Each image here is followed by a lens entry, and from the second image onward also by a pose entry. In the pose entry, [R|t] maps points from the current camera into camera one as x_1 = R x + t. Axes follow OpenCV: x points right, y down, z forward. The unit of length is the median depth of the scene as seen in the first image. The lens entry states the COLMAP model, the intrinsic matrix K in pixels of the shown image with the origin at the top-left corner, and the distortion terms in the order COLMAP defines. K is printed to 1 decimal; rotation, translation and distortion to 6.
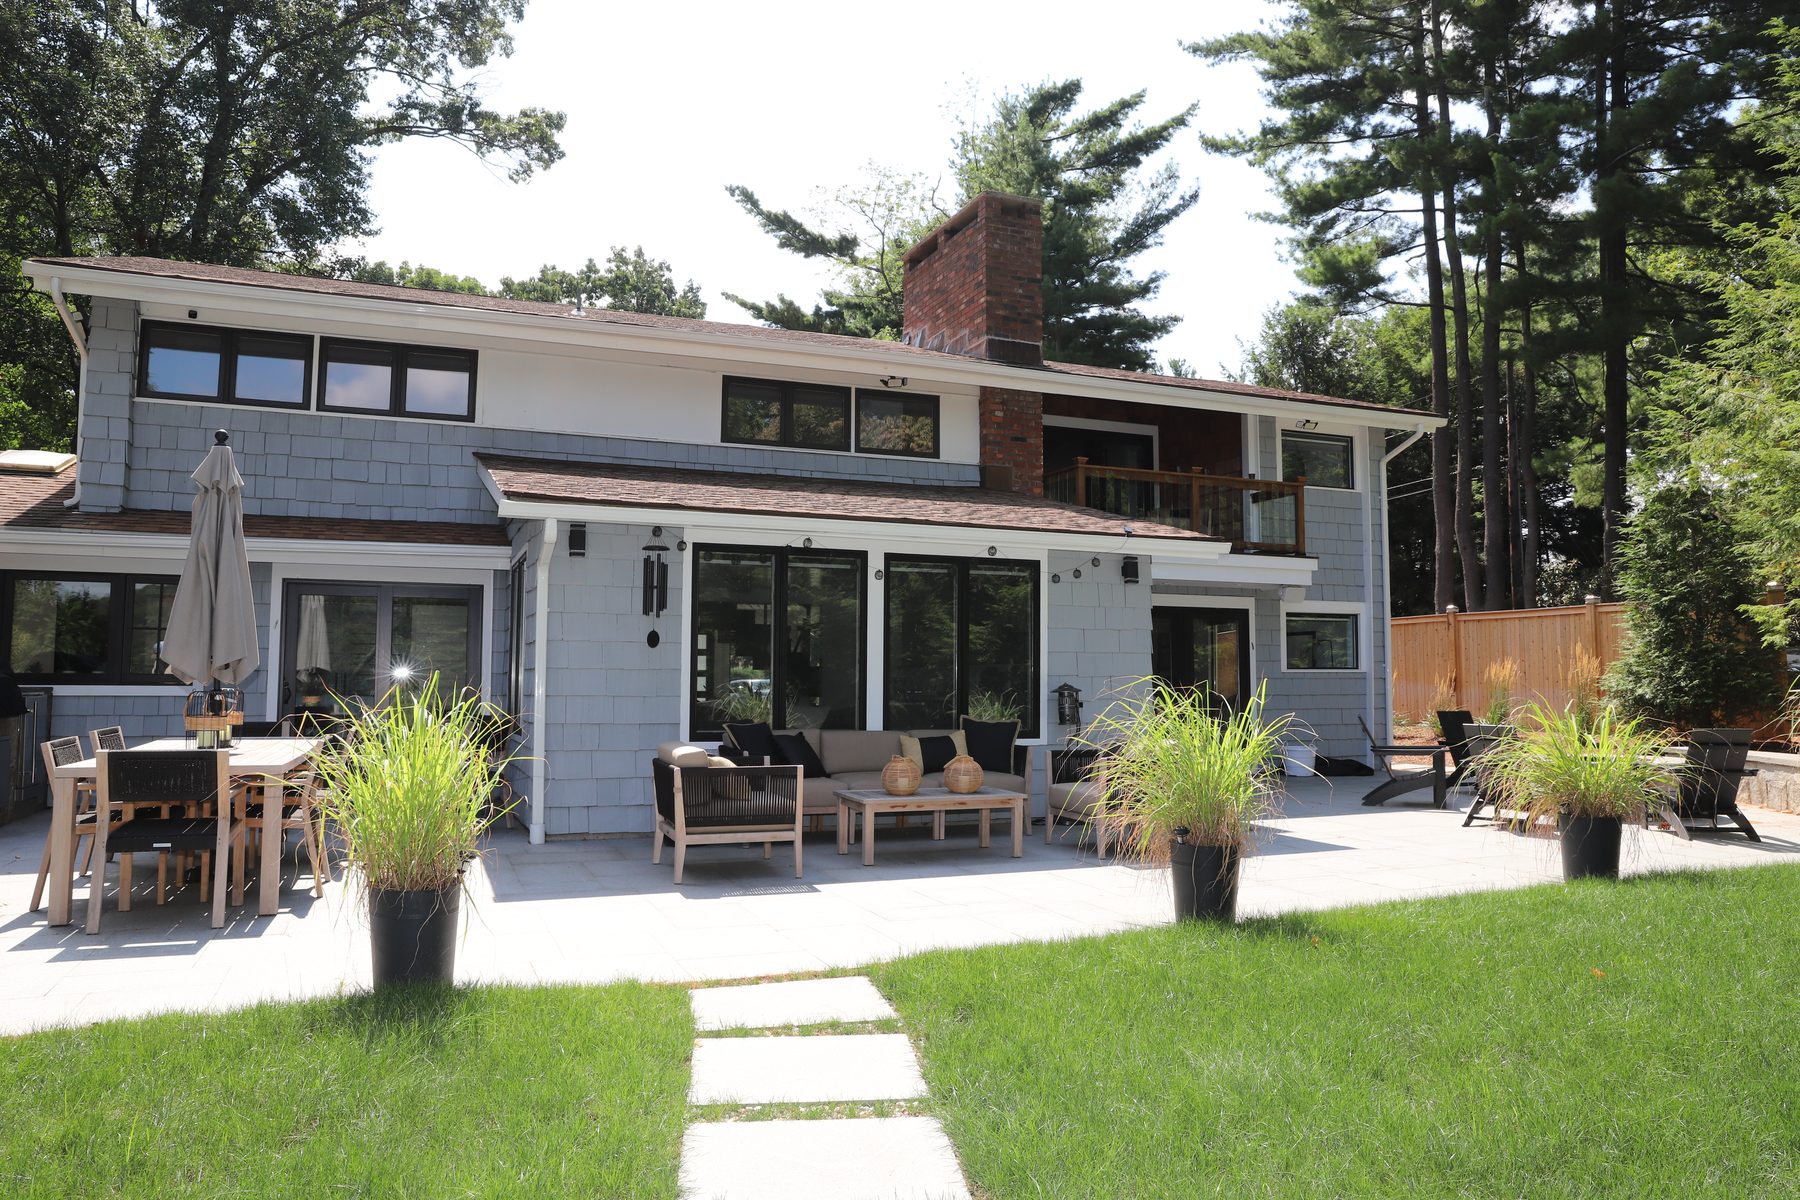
lens RADIAL K [[1238.2, 0, 900.0], [0, 1238.2, 600.0], [0, 0, 1]] dist [-0.110899, 0.088564]
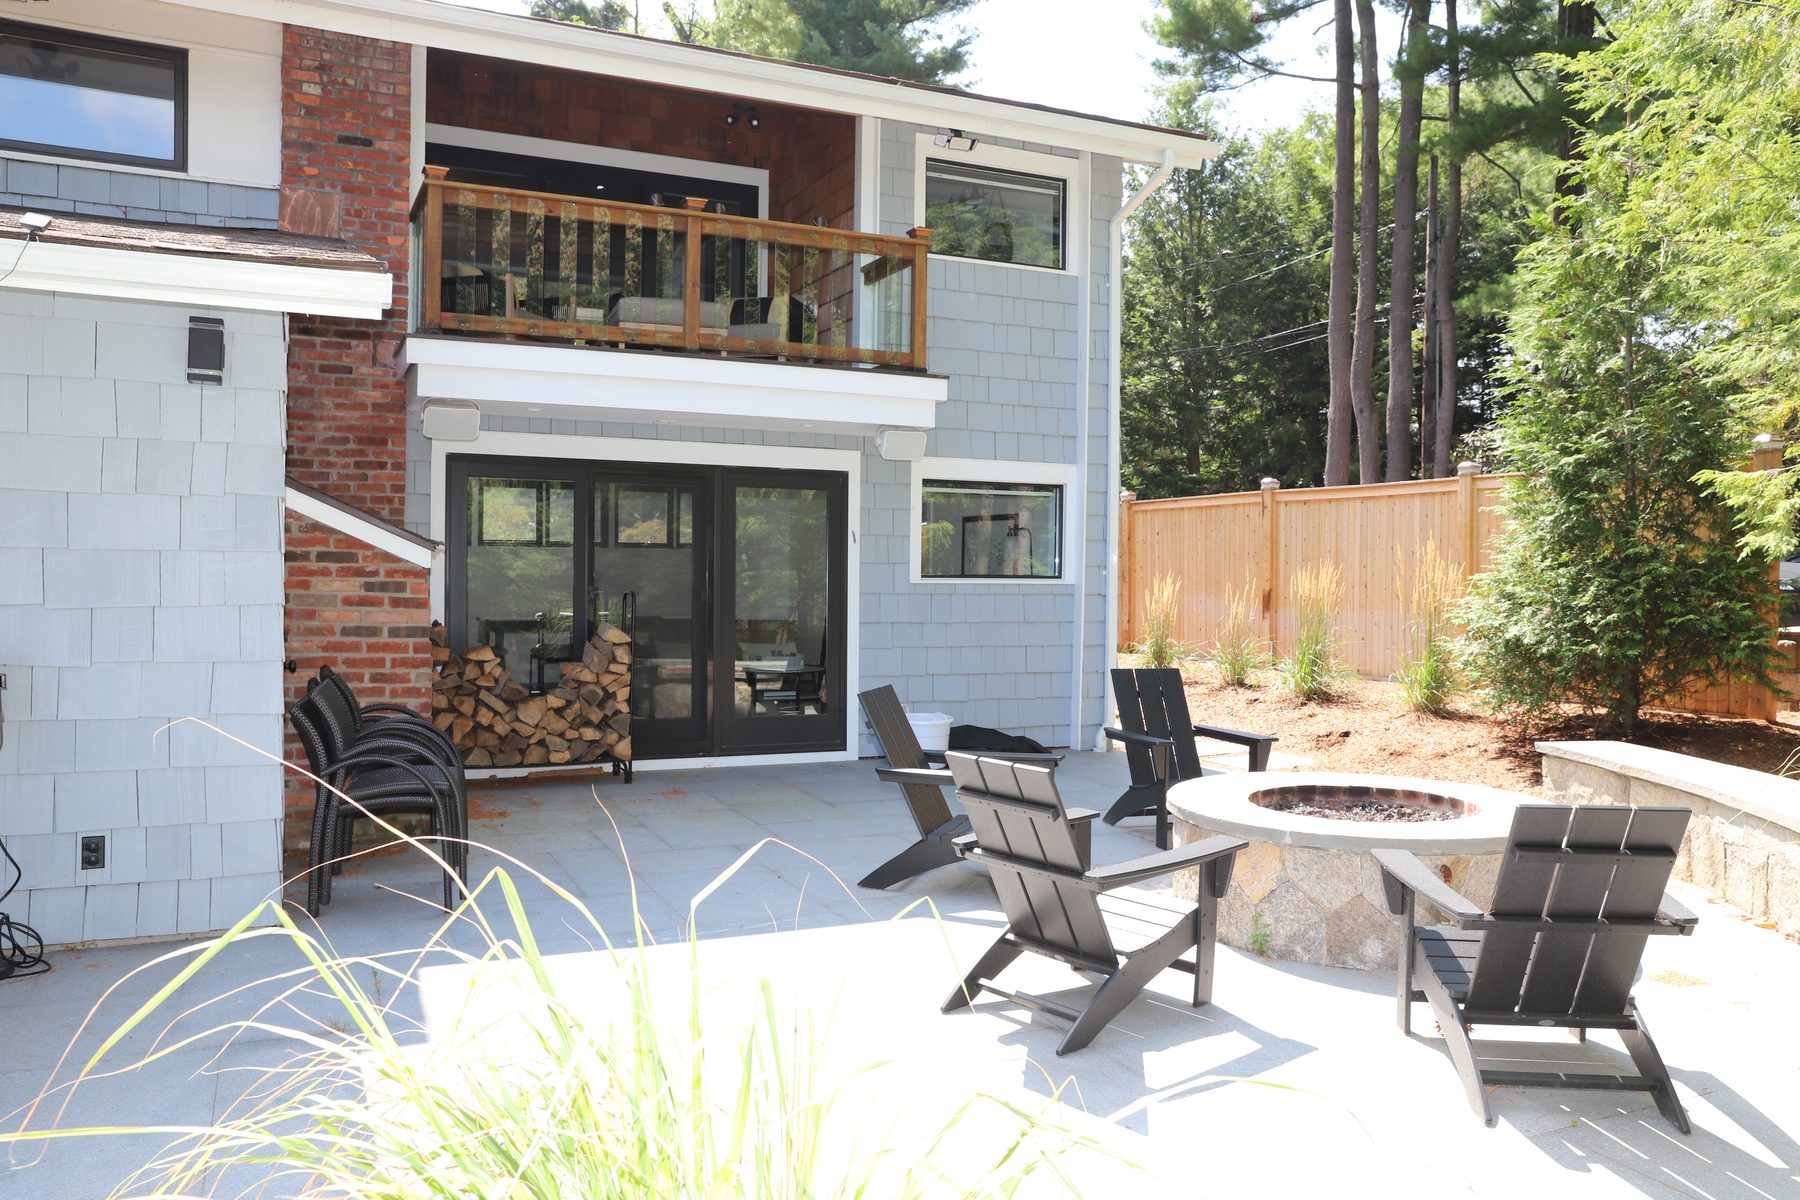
lens RADIAL K [[1318.1, 0, 908.5], [0, 1318.1, 598.2], [0, 0, 1]] dist [-0.100904, 0.102218]
pose [[0.998710, 0.008392, 0.050075, 0.306859], [-0.012744, 0.996106, 0.087238, 0.013449], [-0.049148, -0.087764, 0.994928, 0.423643]]
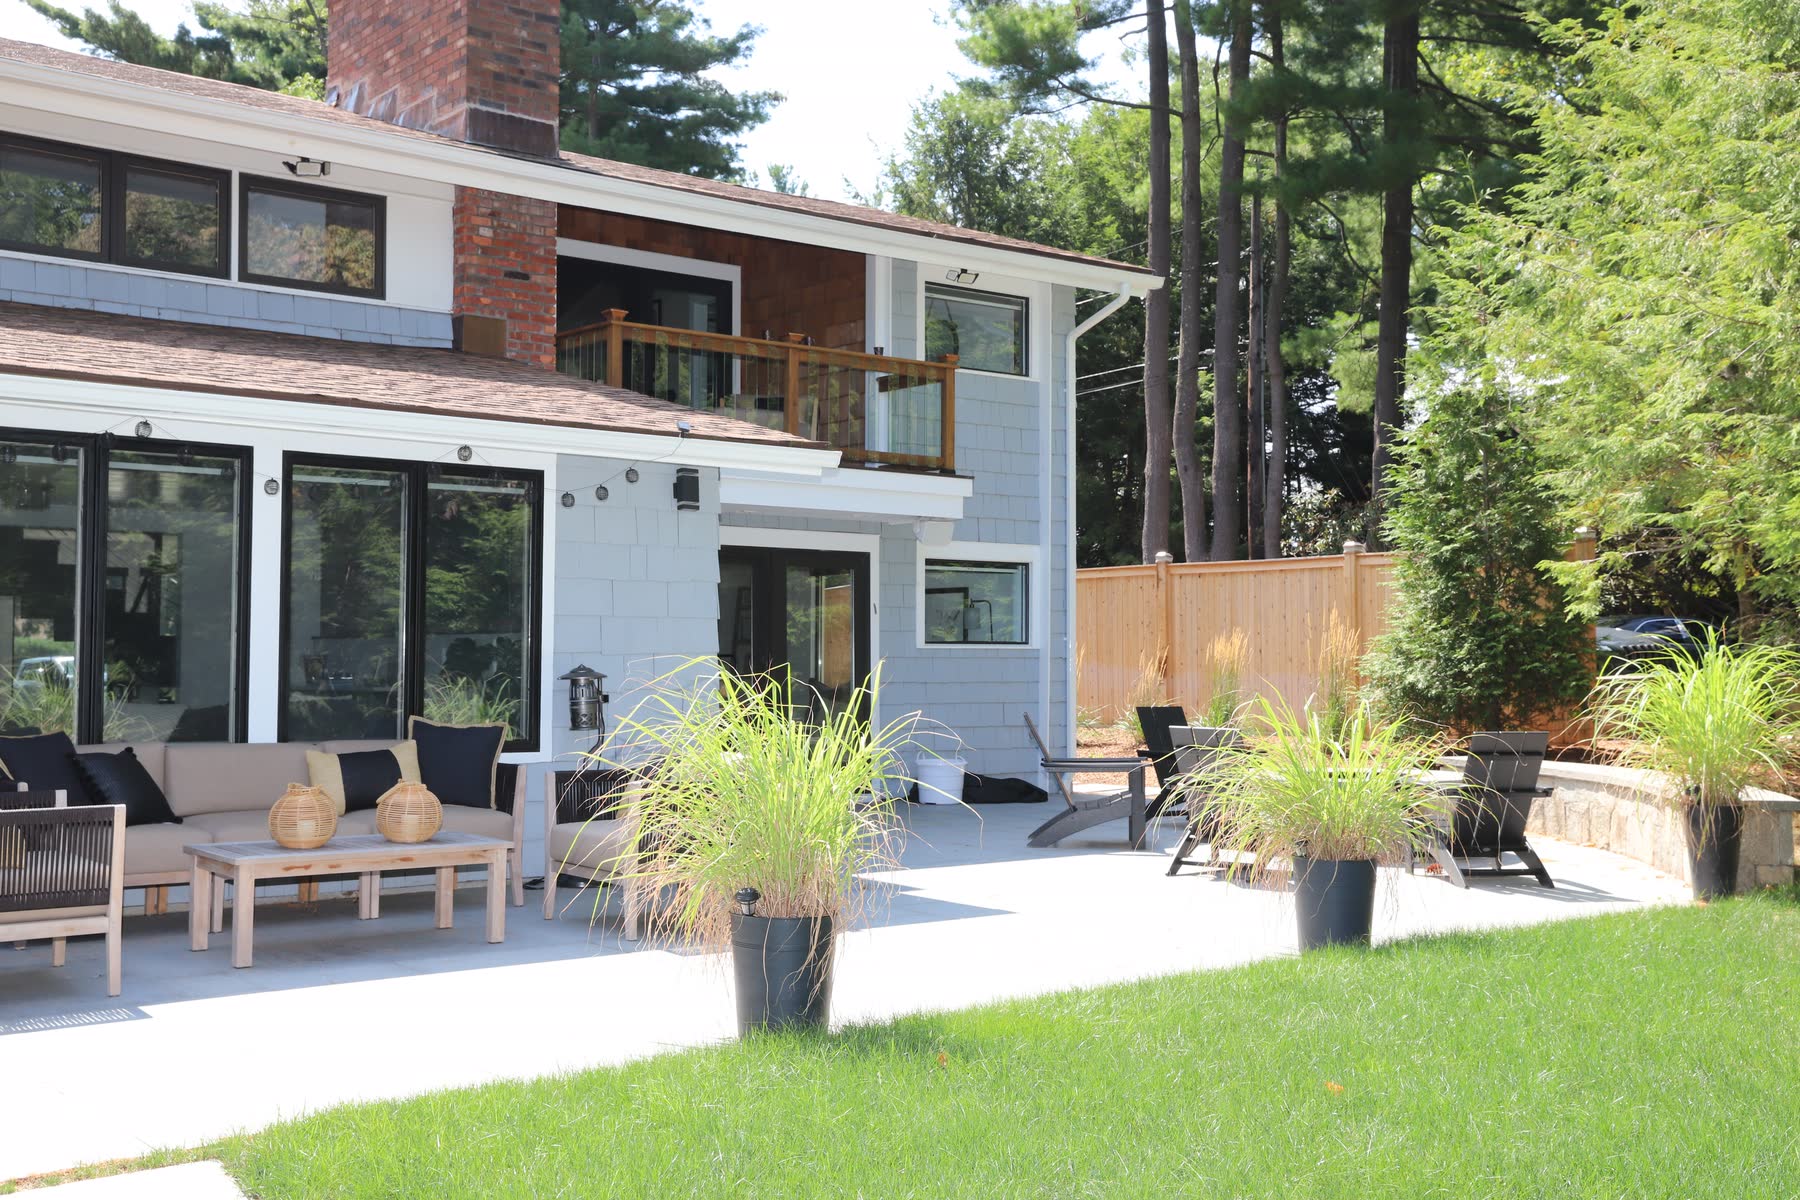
lens RADIAL K [[1917.7, 0, 908.3], [0, 1917.7, 601.7], [0, 0, 1]] dist [-0.007403, 0.171695]
pose [[0.957867, 0.008771, 0.287079, 0.008122], [-0.019041, 0.999274, 0.033002, -0.000658], [-0.286581, -0.037078, 0.957338, 0.005619]]
